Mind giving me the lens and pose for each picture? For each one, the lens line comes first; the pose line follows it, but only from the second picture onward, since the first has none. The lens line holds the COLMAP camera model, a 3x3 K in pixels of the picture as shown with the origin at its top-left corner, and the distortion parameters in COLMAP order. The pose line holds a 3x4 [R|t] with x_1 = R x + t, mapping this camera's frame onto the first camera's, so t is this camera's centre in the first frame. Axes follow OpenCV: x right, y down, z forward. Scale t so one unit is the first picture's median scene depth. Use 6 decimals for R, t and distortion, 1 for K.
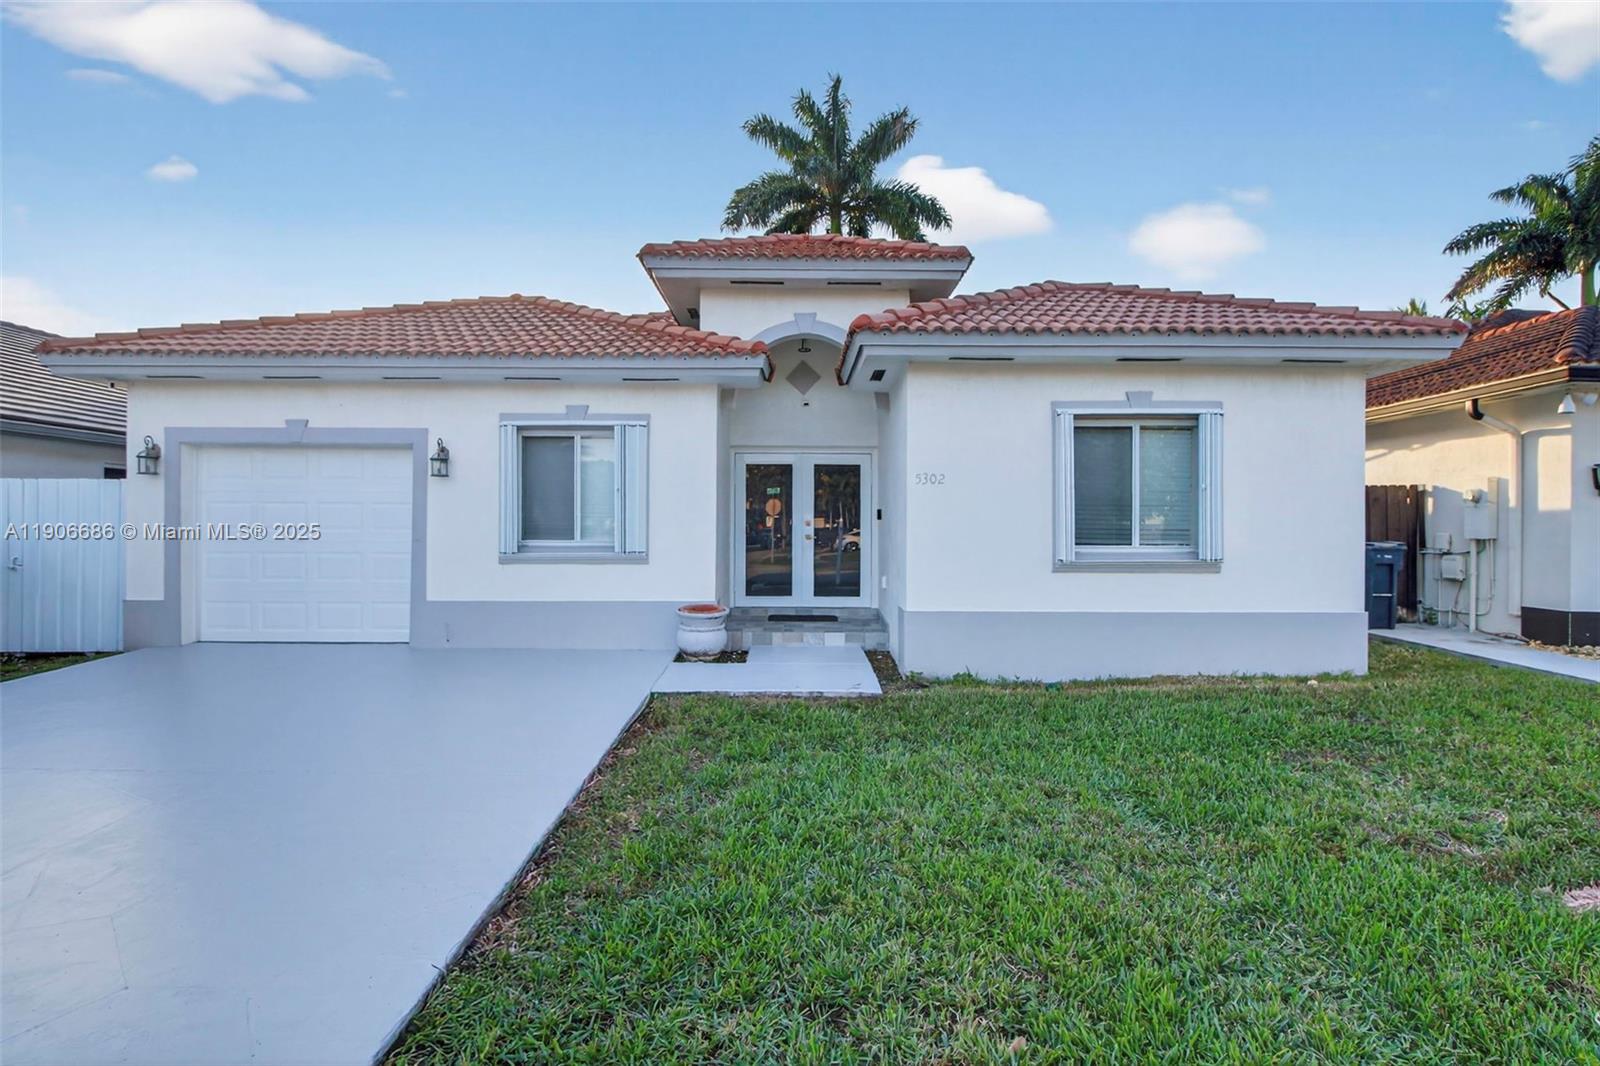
lens RADIAL K [[836.2, 0, 808.3], [0, 836.2, 523.0], [0, 0, 1]] dist [-0.010859, 0.002006]
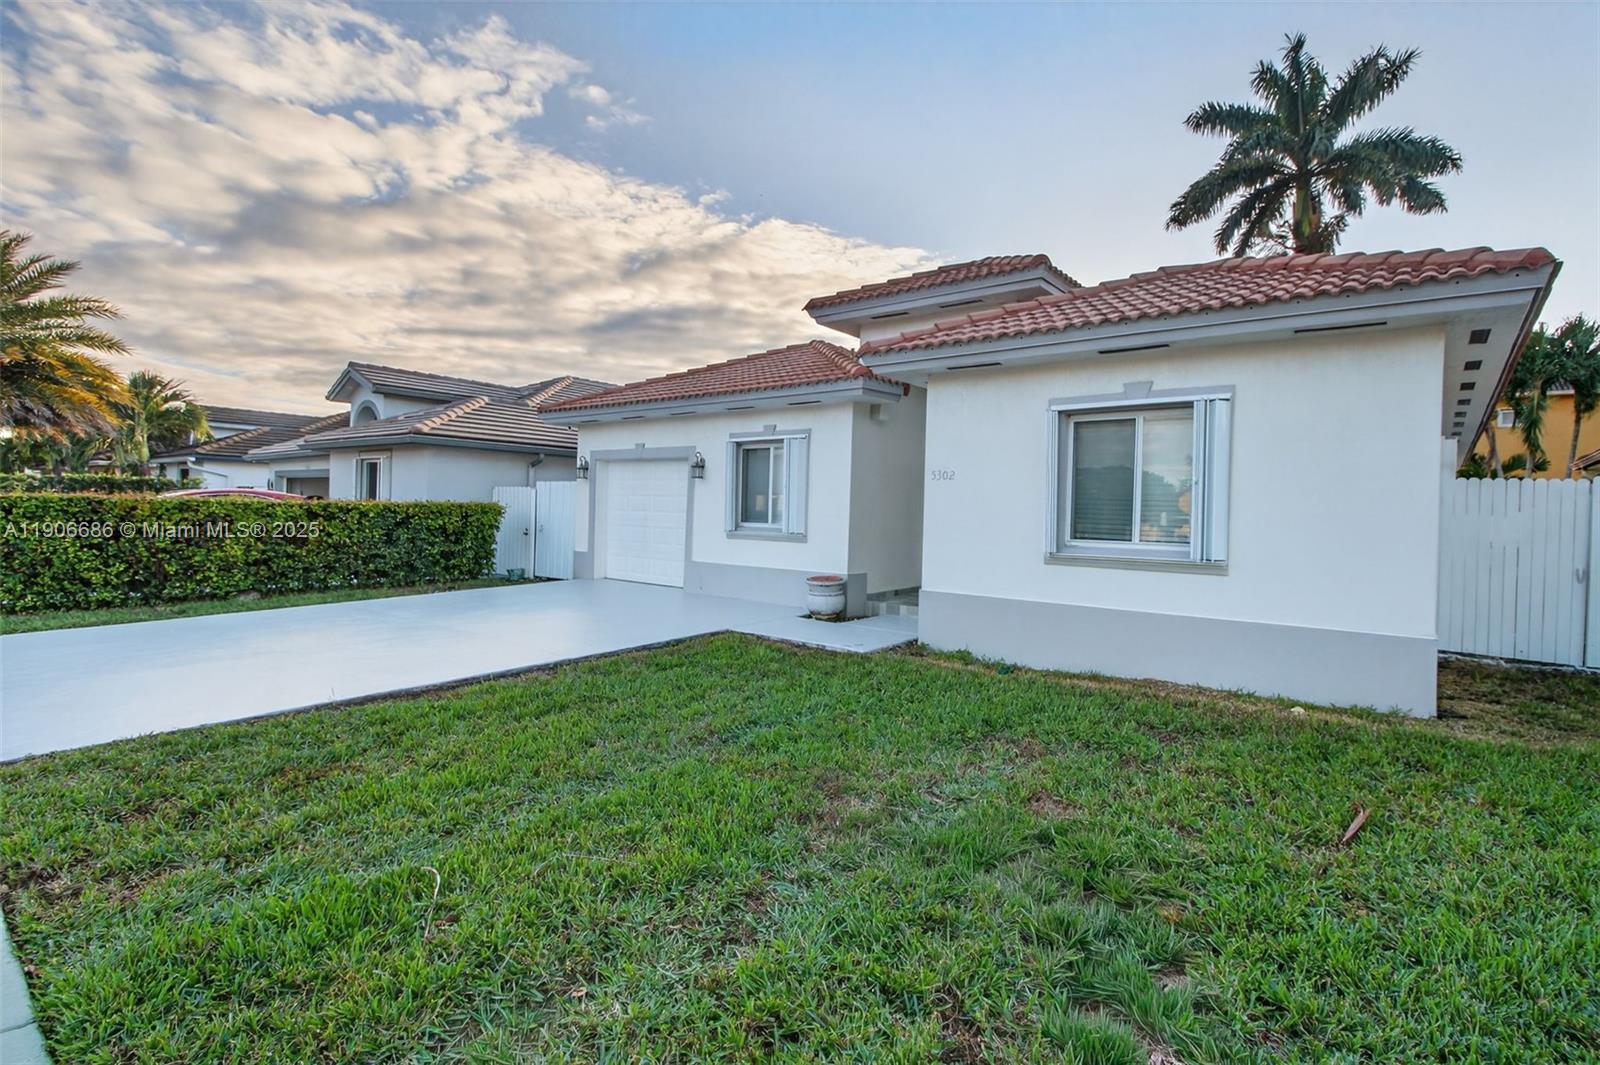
lens RADIAL K [[768.6, 0, 799.5], [0, 768.6, 521.2], [0, 0, 1]] dist [-0.014889, -0.000808]
pose [[0.764370, 0.025298, -0.644282, 0.582006], [-0.025260, 0.999638, 0.009282, 0.003876], [0.644283, 0.009180, 0.764732, 0.067469]]
